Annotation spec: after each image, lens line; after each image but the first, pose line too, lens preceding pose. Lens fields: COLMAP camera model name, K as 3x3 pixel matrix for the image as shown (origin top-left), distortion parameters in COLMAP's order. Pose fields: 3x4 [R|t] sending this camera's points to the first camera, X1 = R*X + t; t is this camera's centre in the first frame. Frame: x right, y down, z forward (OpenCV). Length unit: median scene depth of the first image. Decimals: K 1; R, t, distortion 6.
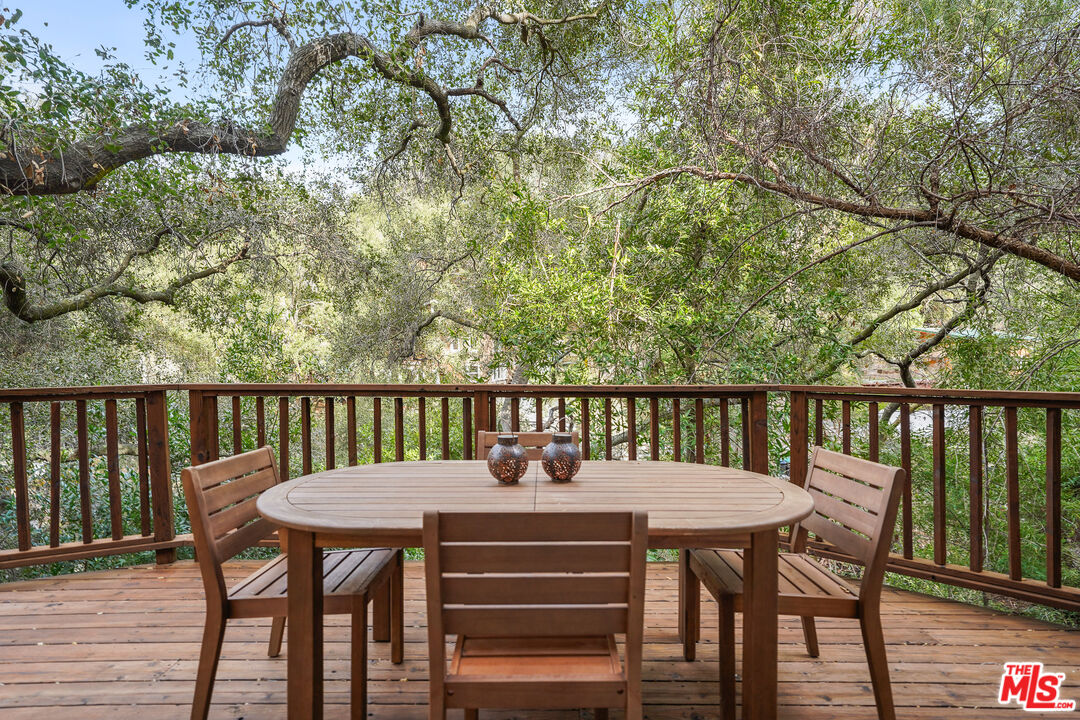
lens RADIAL K [[453.6, 0, 537.5], [0, 453.6, 355.5], [0, 0, 1]] dist [-0.018331, -0.000117]
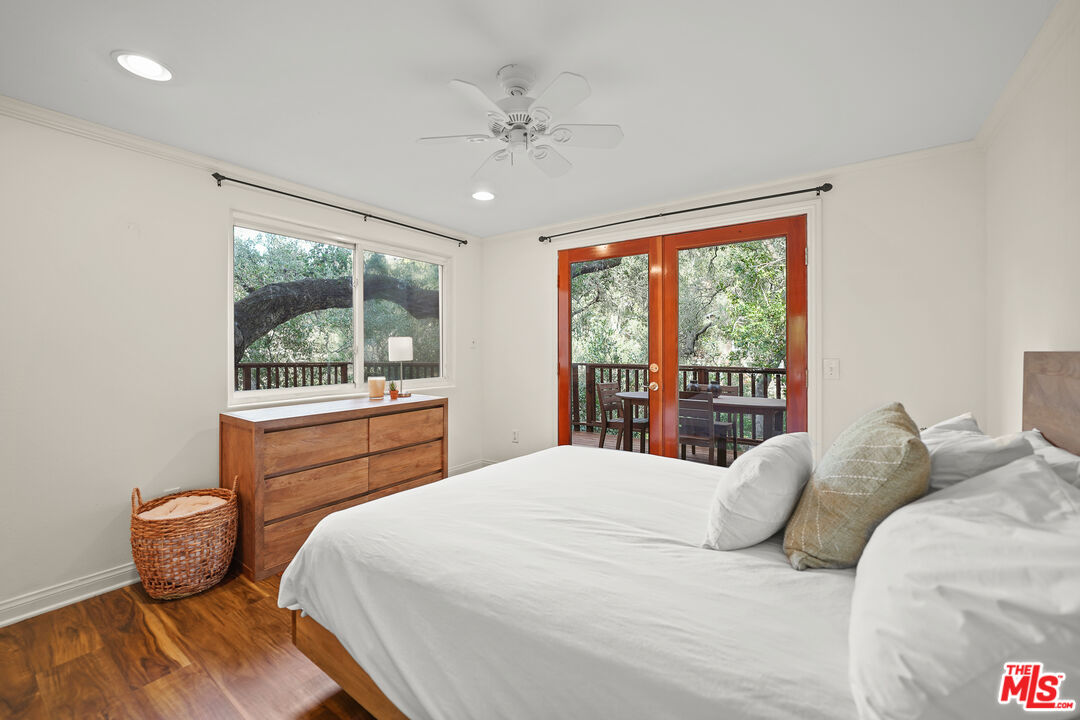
lens RADIAL K [[453.6, 0, 542.3], [0, 453.6, 356.4], [0, 0, 1]] dist [-0.018331, -0.000117]
pose [[0.796679, 0.009983, -0.604320, 0.315115], [-0.007314, 0.999950, 0.006877, 0.004649], [0.604358, -0.001059, 0.796712, -0.647414]]
